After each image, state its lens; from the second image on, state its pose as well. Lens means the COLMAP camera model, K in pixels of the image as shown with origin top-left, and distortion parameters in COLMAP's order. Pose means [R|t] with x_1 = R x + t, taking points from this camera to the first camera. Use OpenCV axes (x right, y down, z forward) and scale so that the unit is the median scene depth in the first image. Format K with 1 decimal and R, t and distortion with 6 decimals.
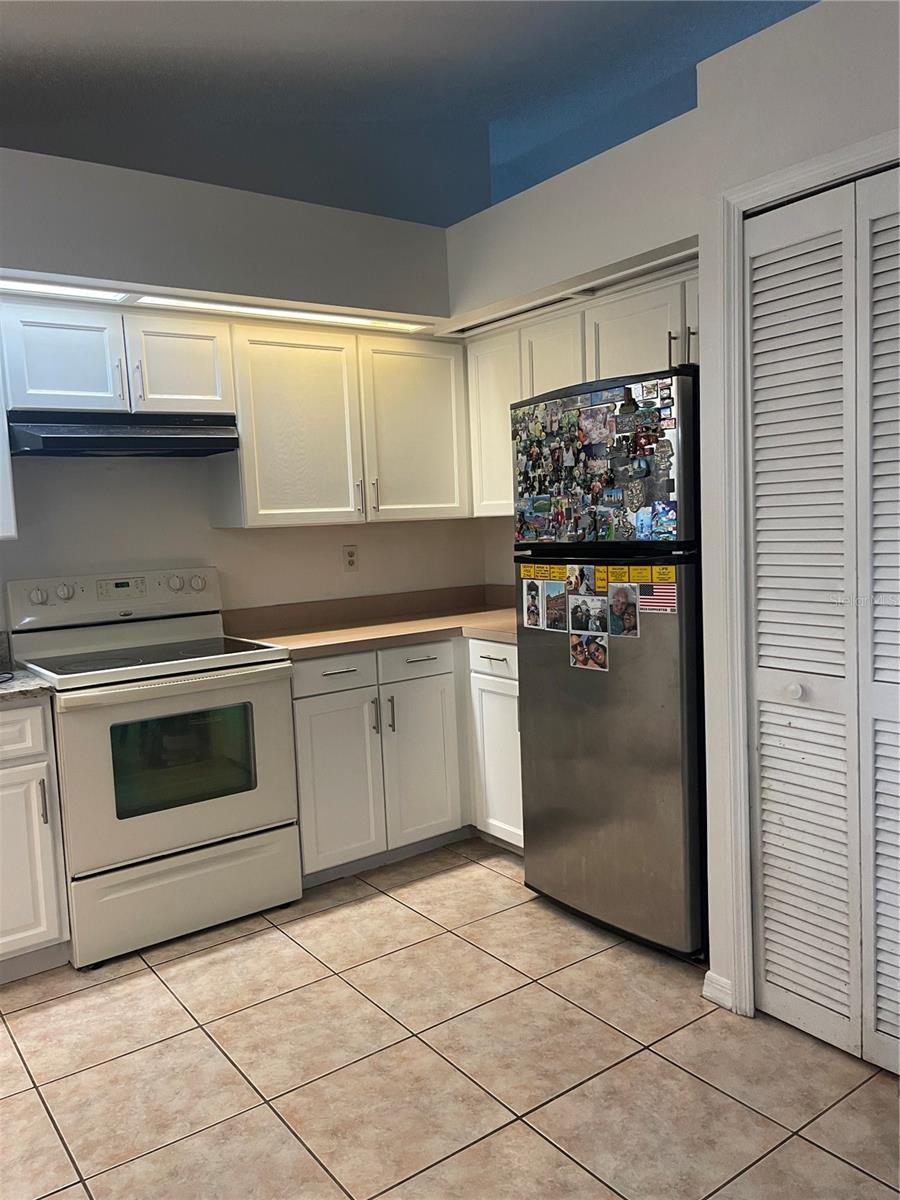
lens RADIAL K [[918.0, 0, 451.0], [0, 918.0, 596.8], [0, 0, 1]] dist [0.048301, -0.012594]
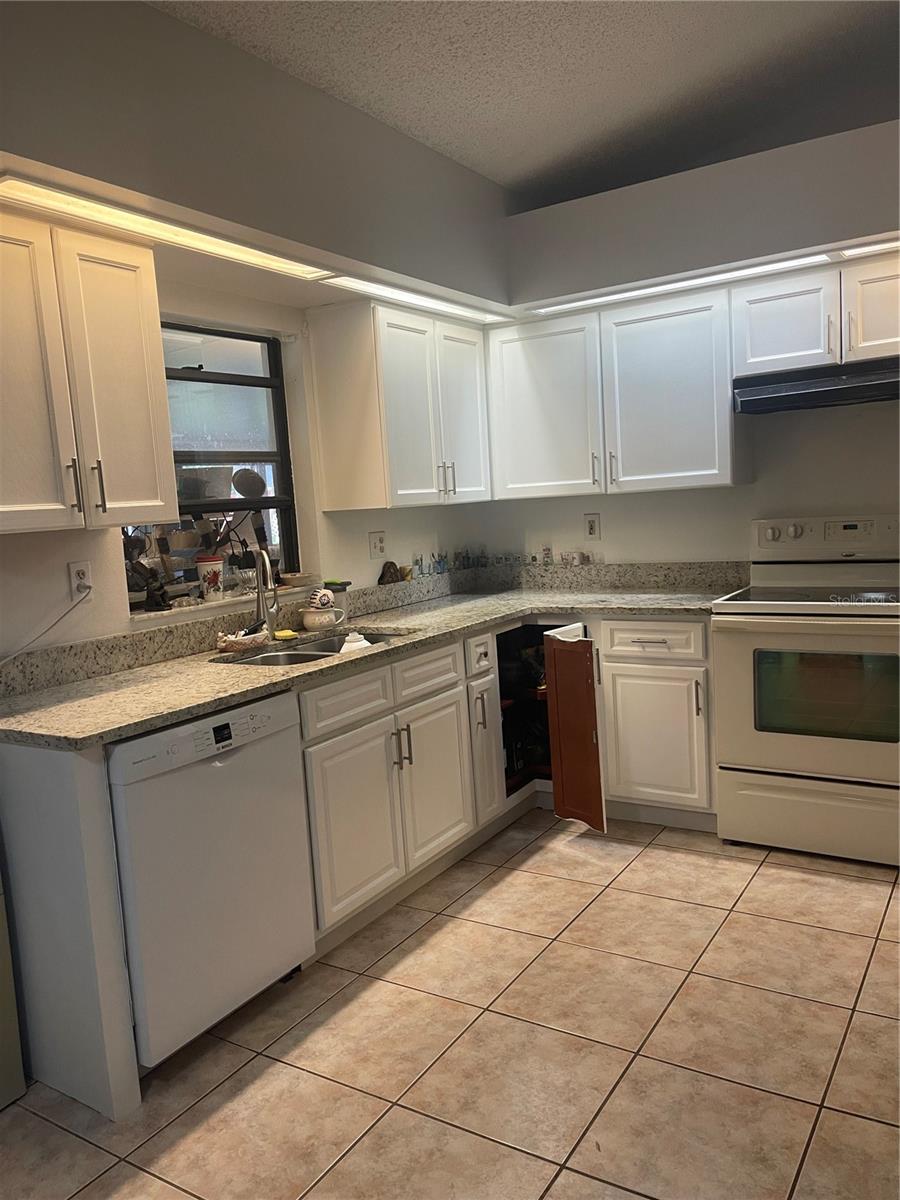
lens RADIAL K [[918.0, 0, 453.0], [0, 918.0, 602.8], [0, 0, 1]] dist [0.048301, -0.012594]
pose [[0.385905, 0.126894, -0.913770, 0.548595], [-0.042333, 0.991887, 0.119863, -0.042694], [0.921567, -0.007573, 0.388146, 0.204484]]
